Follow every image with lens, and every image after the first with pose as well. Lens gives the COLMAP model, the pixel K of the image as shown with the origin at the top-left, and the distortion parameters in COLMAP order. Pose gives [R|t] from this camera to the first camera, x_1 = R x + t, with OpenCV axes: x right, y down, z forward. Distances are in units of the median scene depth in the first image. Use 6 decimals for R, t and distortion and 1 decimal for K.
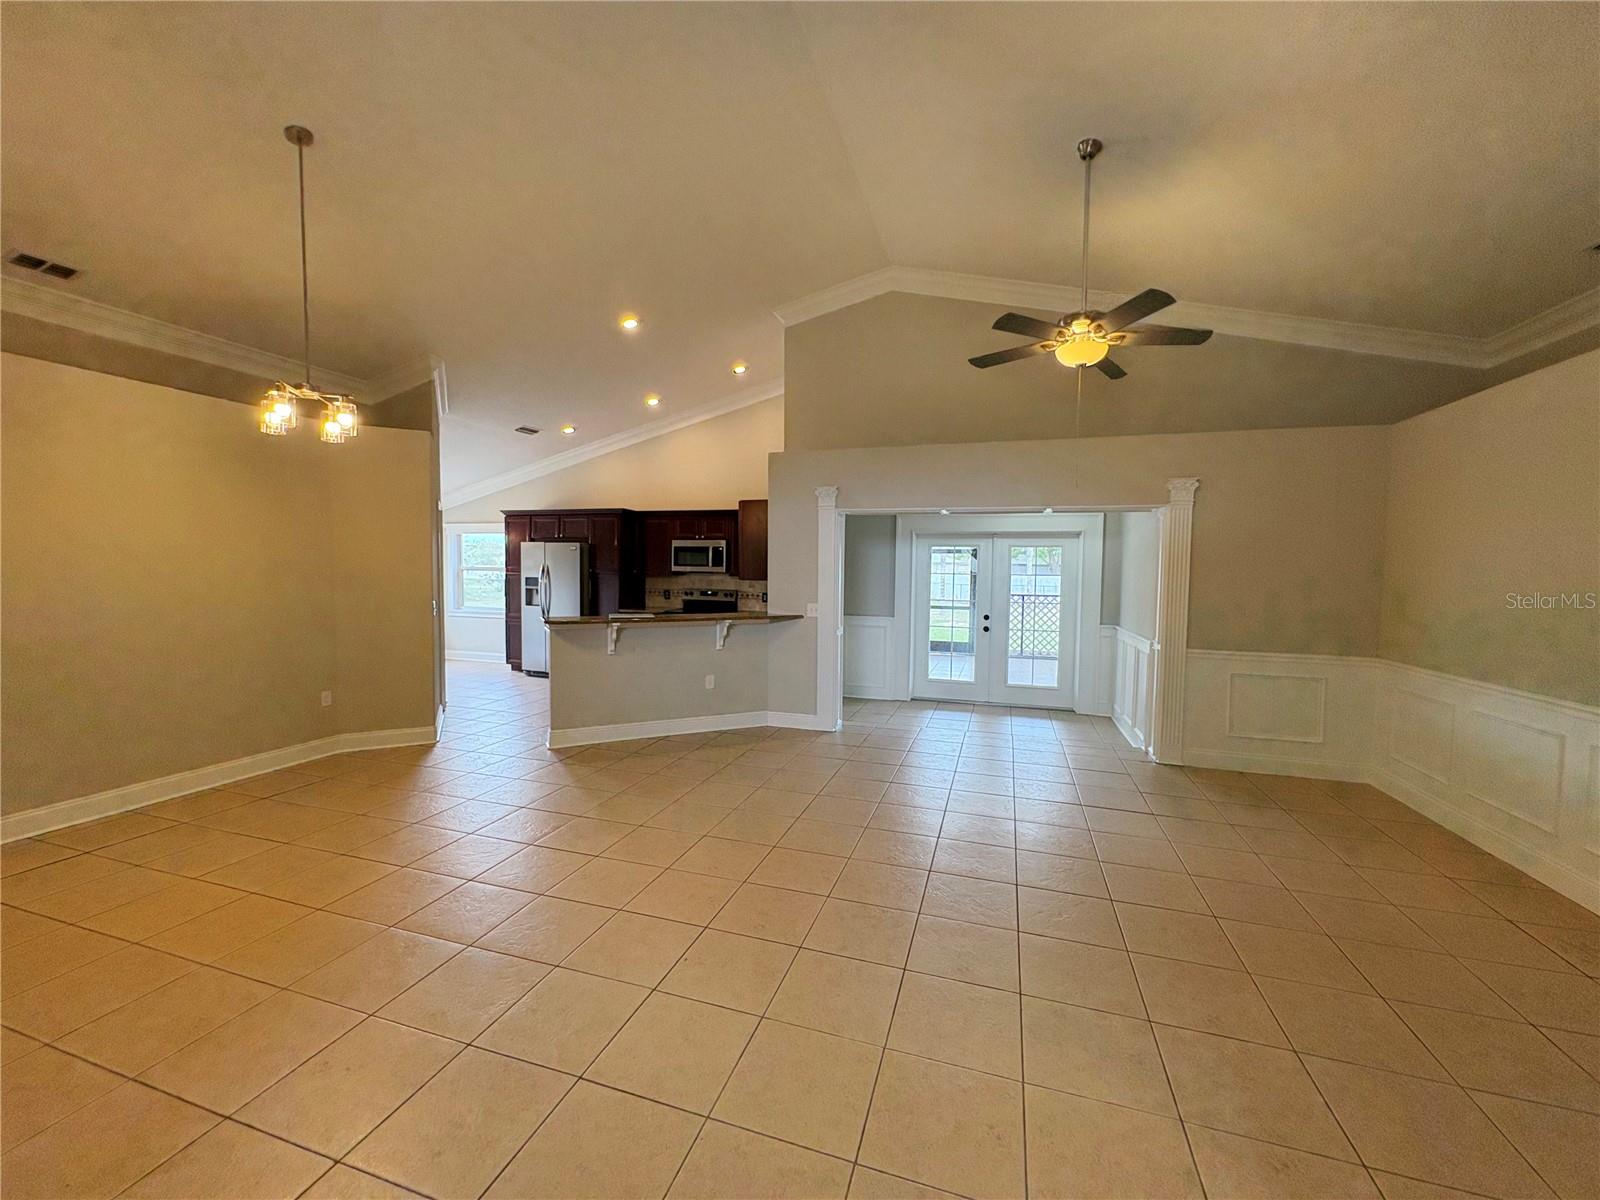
lens RADIAL K [[641.1, 0, 796.7], [0, 641.1, 604.1], [0, 0, 1]] dist [-0.000370, 0.000927]
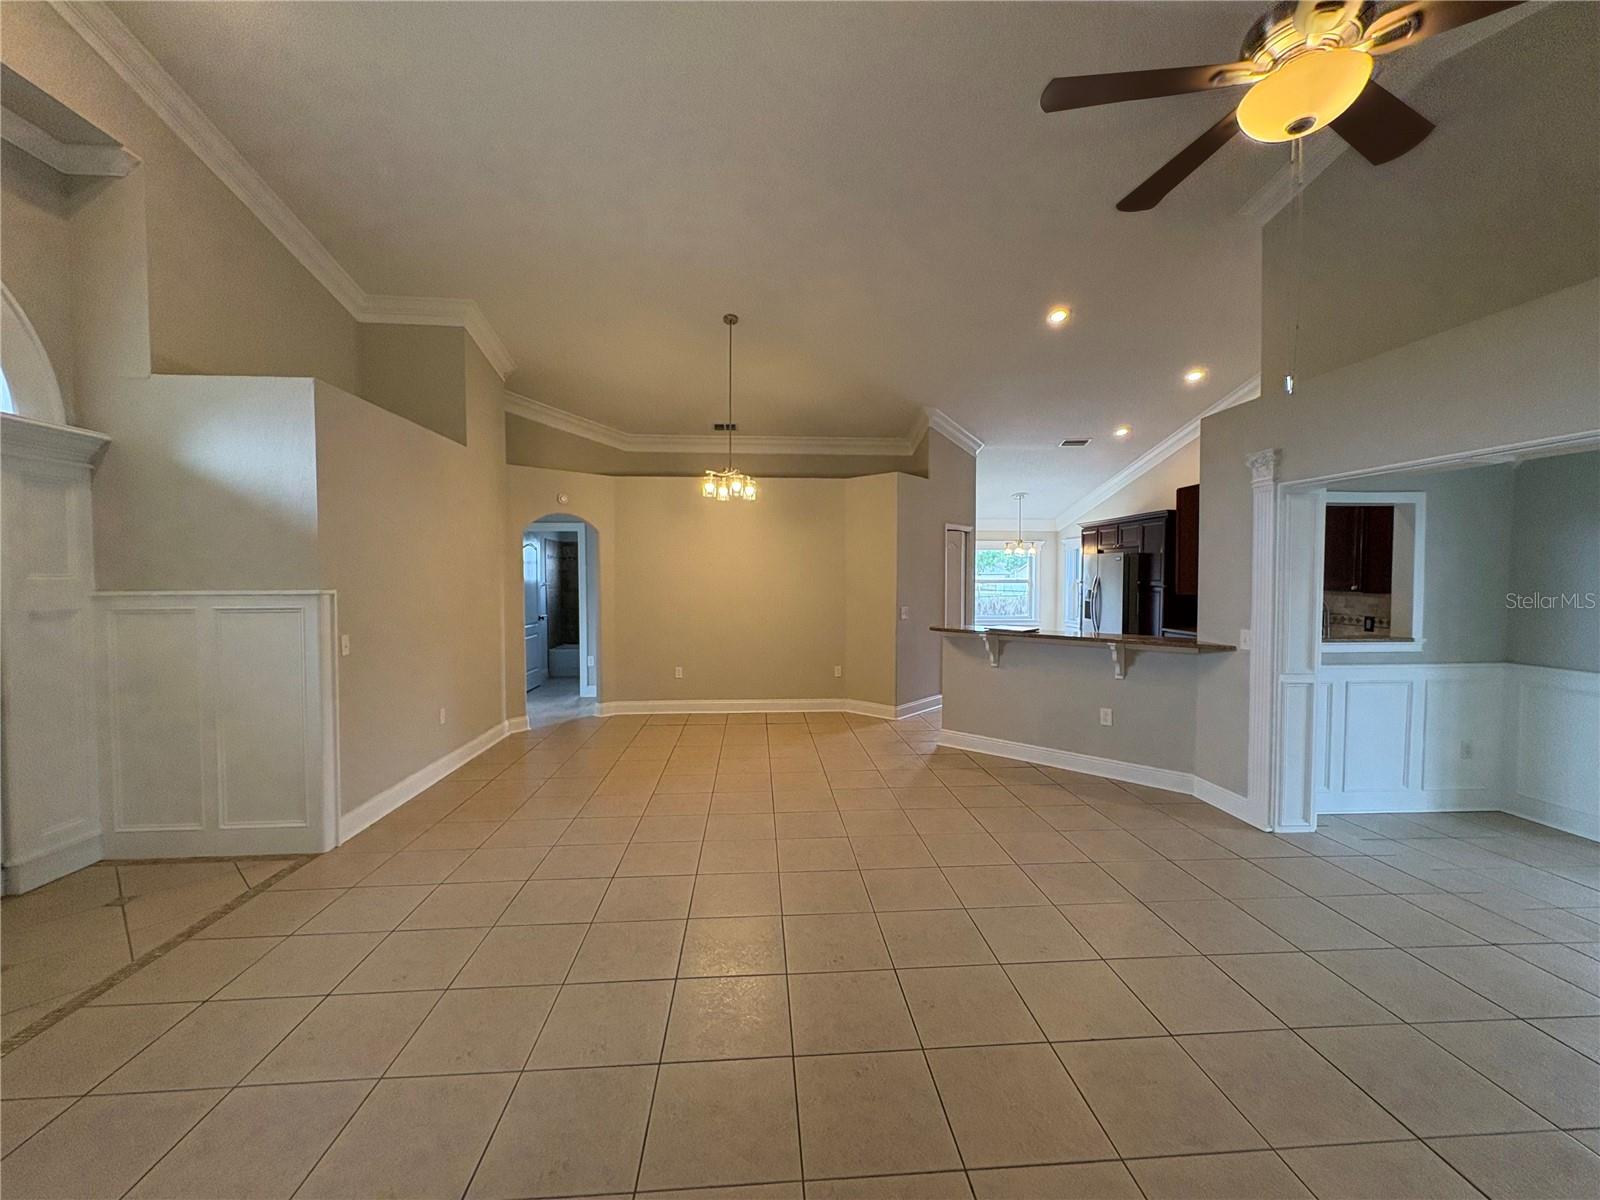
lens RADIAL K [[641.1, 0, 803.6], [0, 641.1, 599.8], [0, 0, 1]] dist [-0.000370, 0.000927]
pose [[0.377916, 0.022271, -0.925572, 0.343565], [-0.050564, 0.998715, 0.003385, -0.007782], [0.924458, 0.045522, 0.378557, 0.234421]]
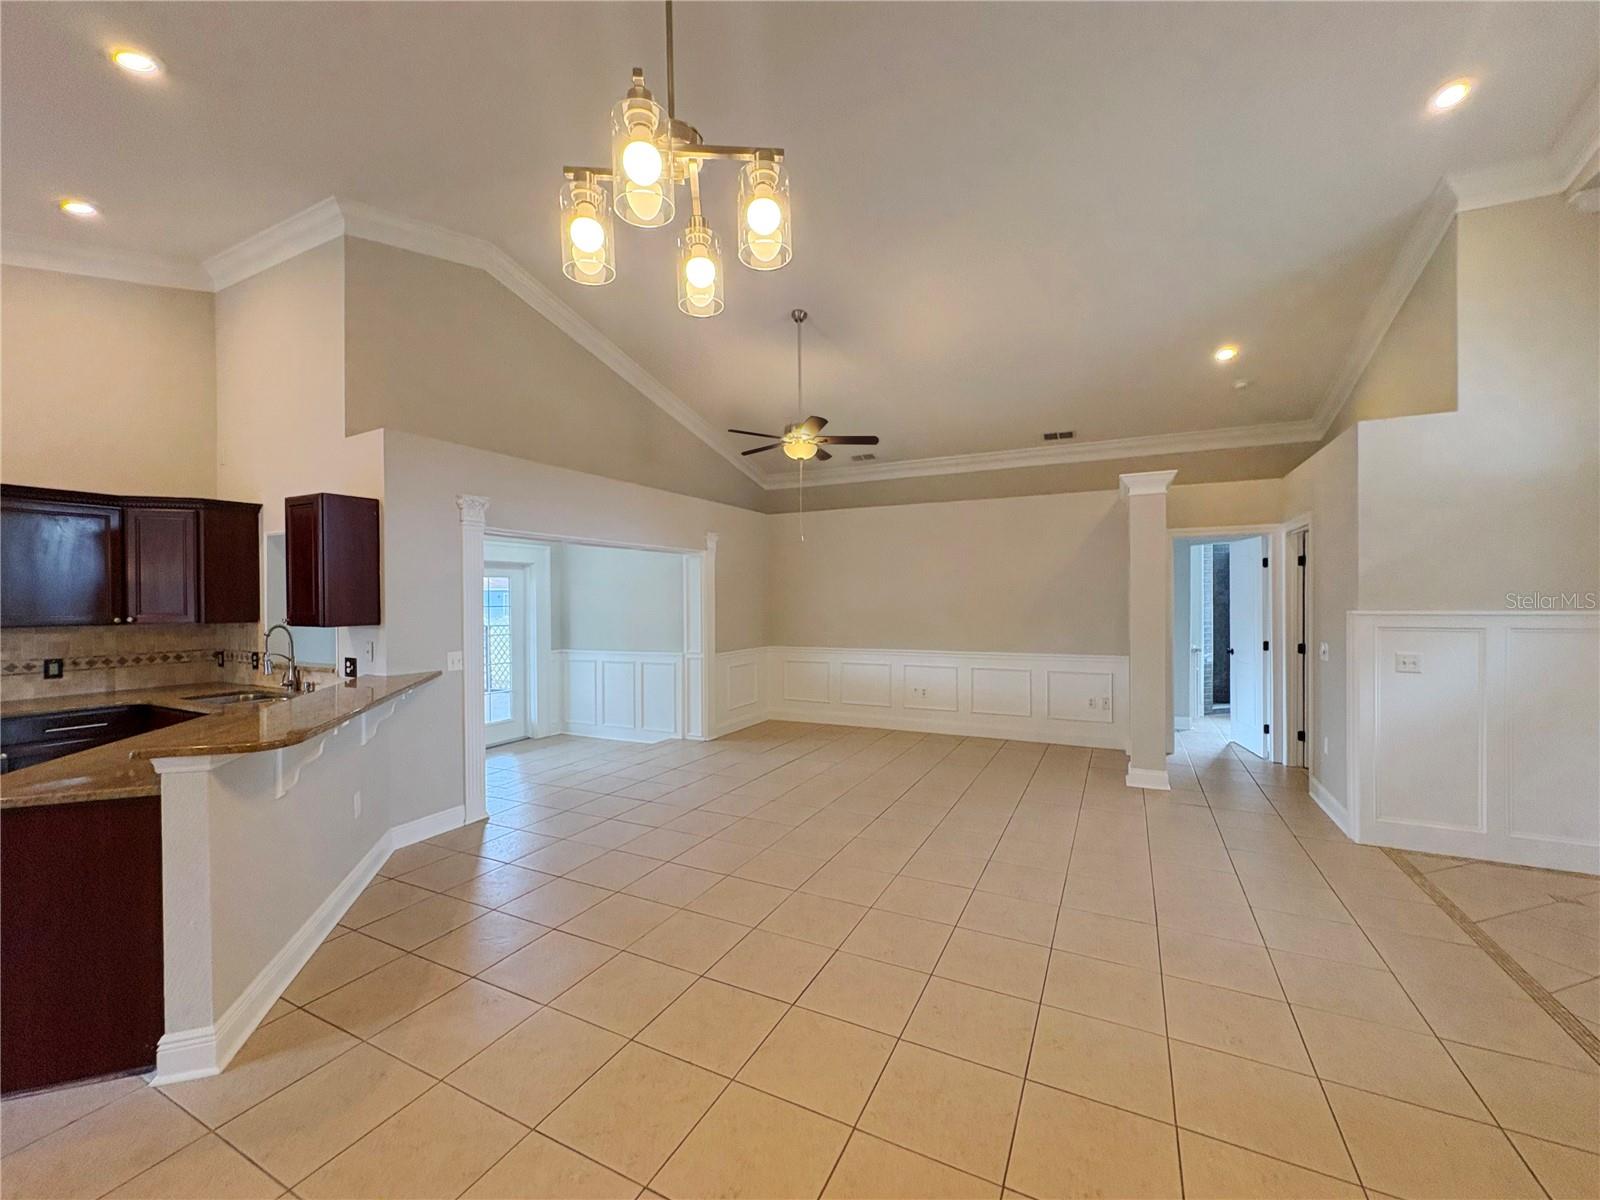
lens RADIAL K [[641.1, 0, 798.5], [0, 641.1, 599.6], [0, 0, 1]] dist [-0.000370, 0.000927]
pose [[0.151647, -0.017401, 0.988282, -0.462876], [0.068232, 0.997644, 0.007096, -0.028198], [-0.986077, 0.066356, 0.152477, 0.367845]]
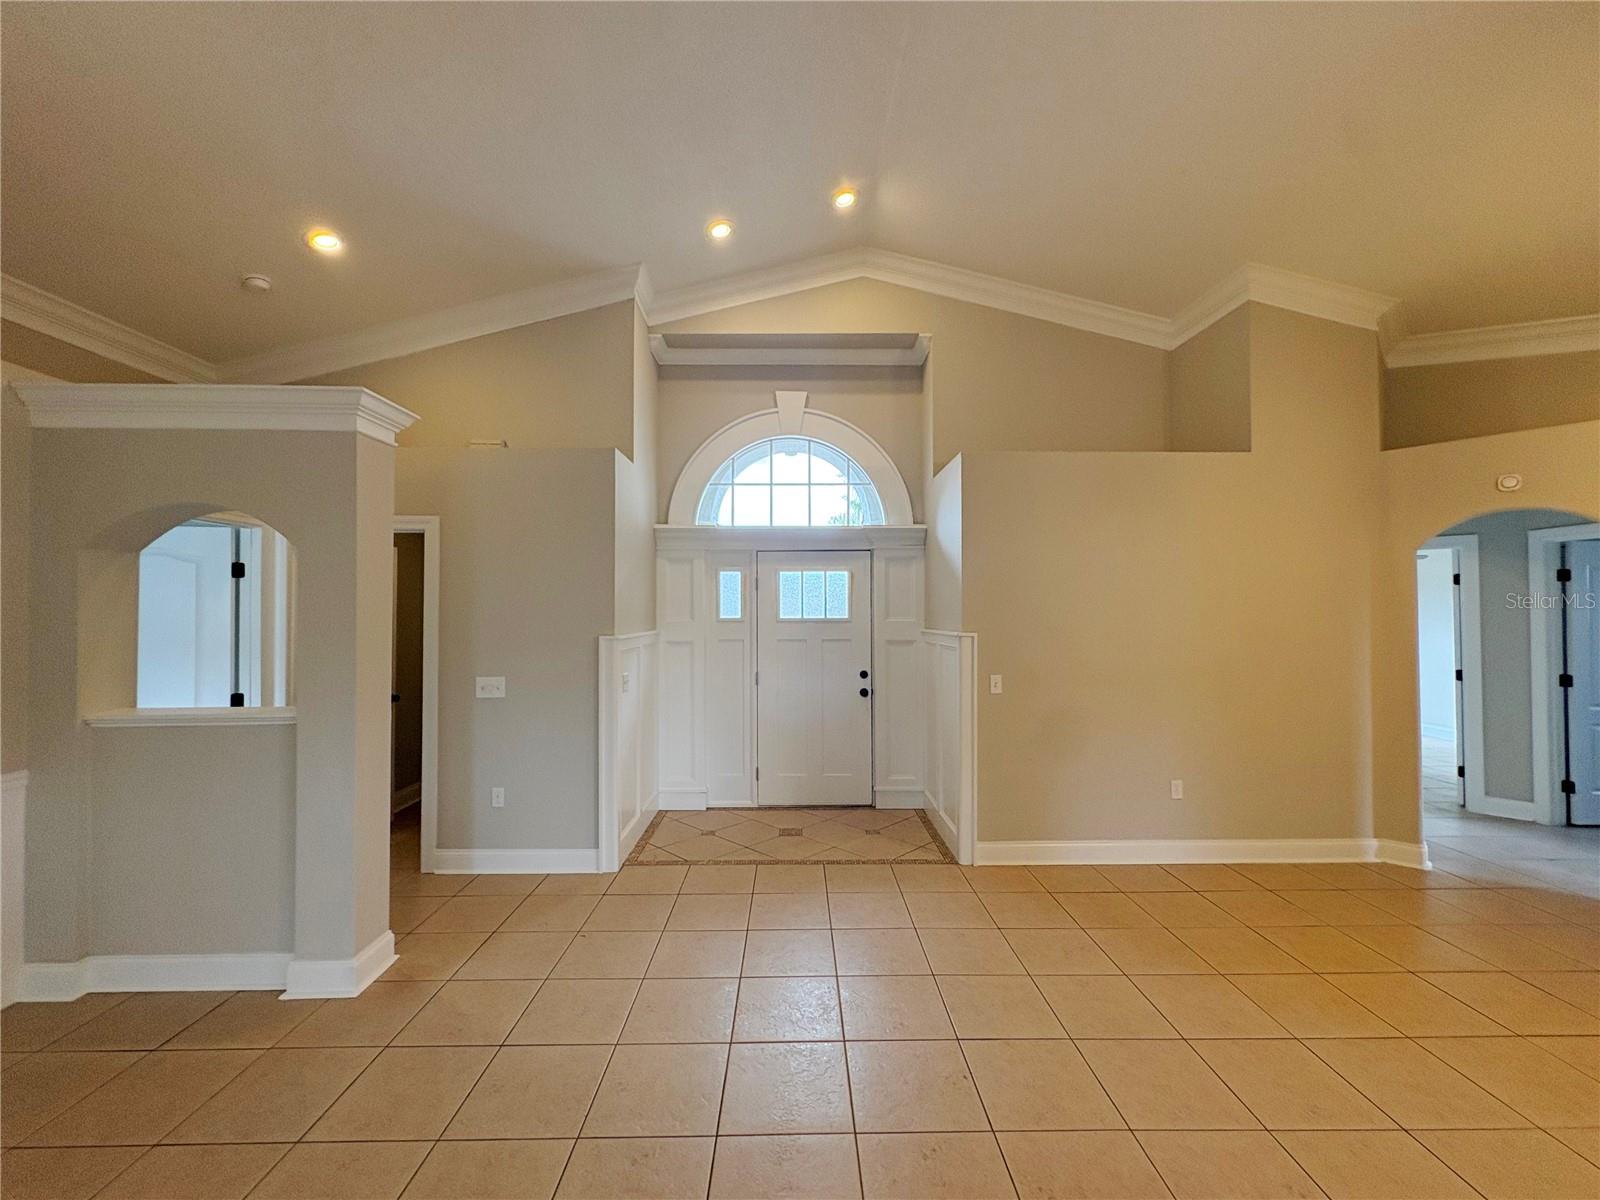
lens RADIAL K [[641.1, 0, 798.9], [0, 641.1, 597.7], [0, 0, 1]] dist [-0.000370, 0.000927]
pose [[-0.947555, -0.017455, -0.319115, 0.102421], [-0.029060, 0.999077, 0.031640, -0.035243], [0.318268, 0.039254, -0.947188, 0.523780]]
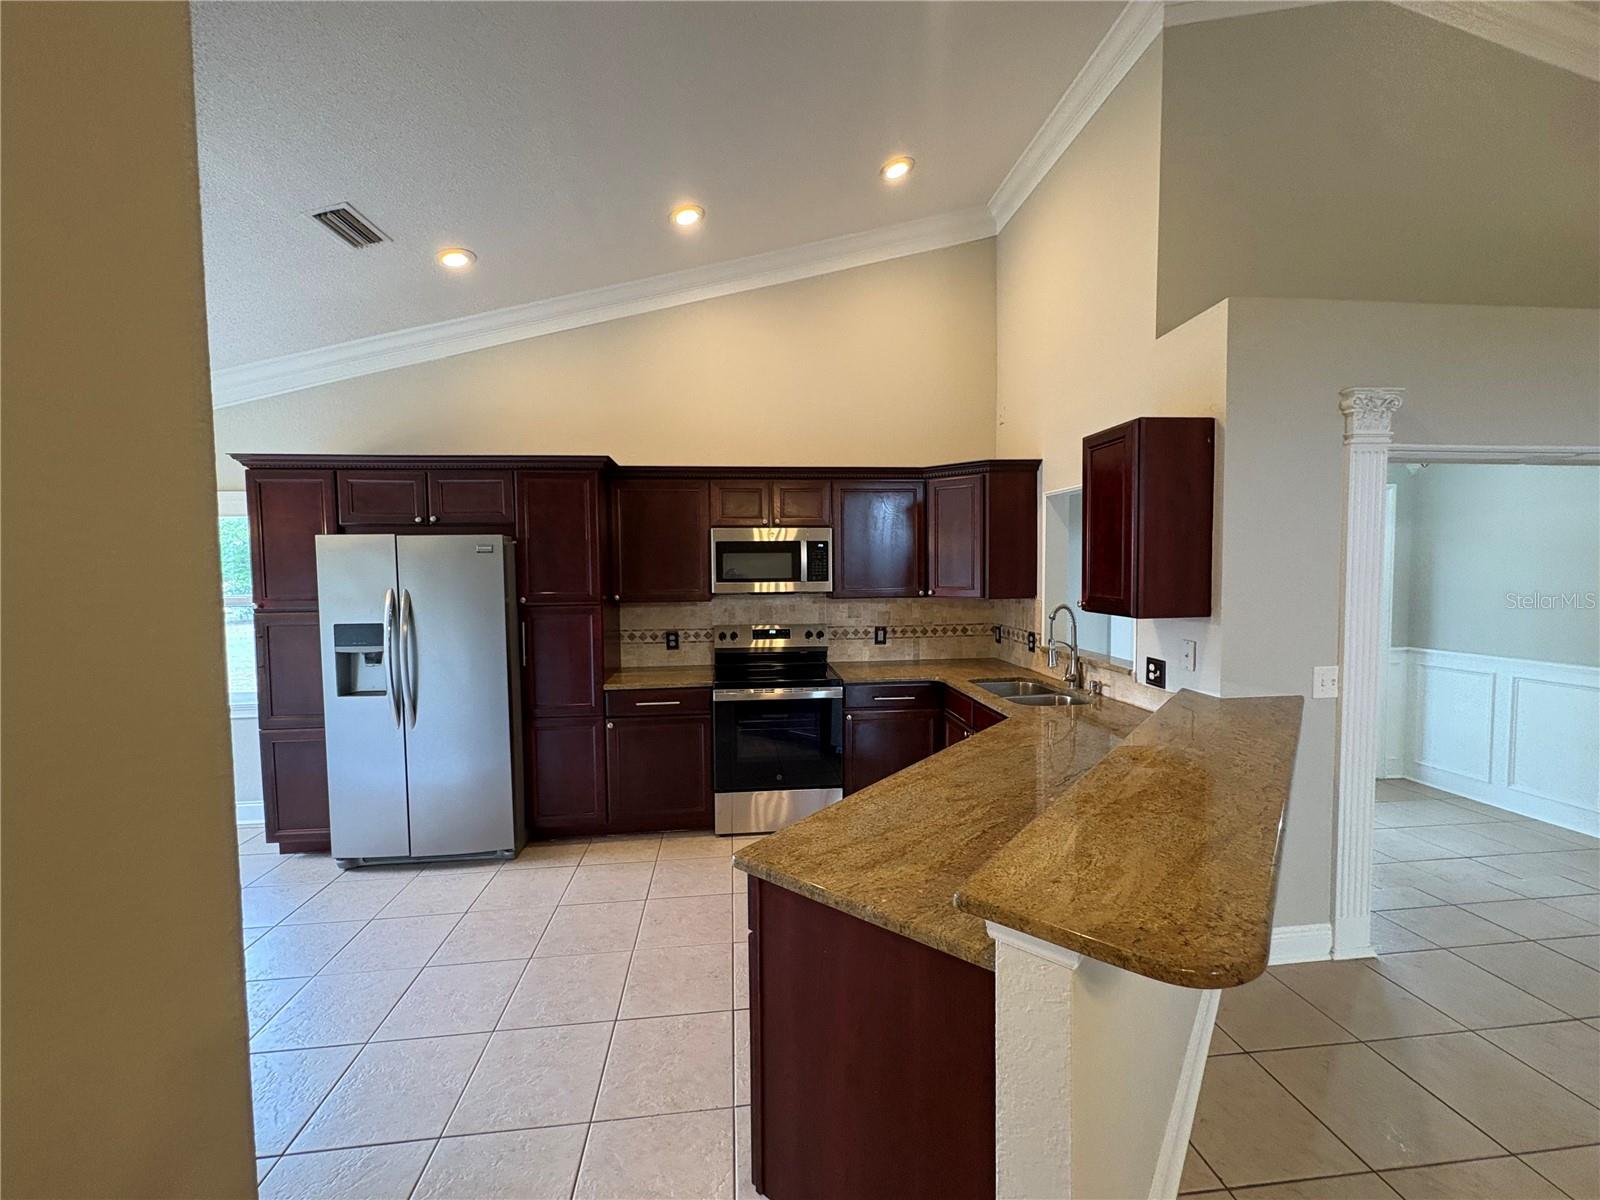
lens RADIAL K [[641.1, 0, 799.1], [0, 641.1, 599.4], [0, 0, 1]] dist [-0.000370, 0.000927]
pose [[0.911482, -0.046187, 0.408738, -0.339910], [0.049209, 0.998784, 0.003127, -0.046359], [-0.408385, 0.017263, 0.912646, 0.553396]]
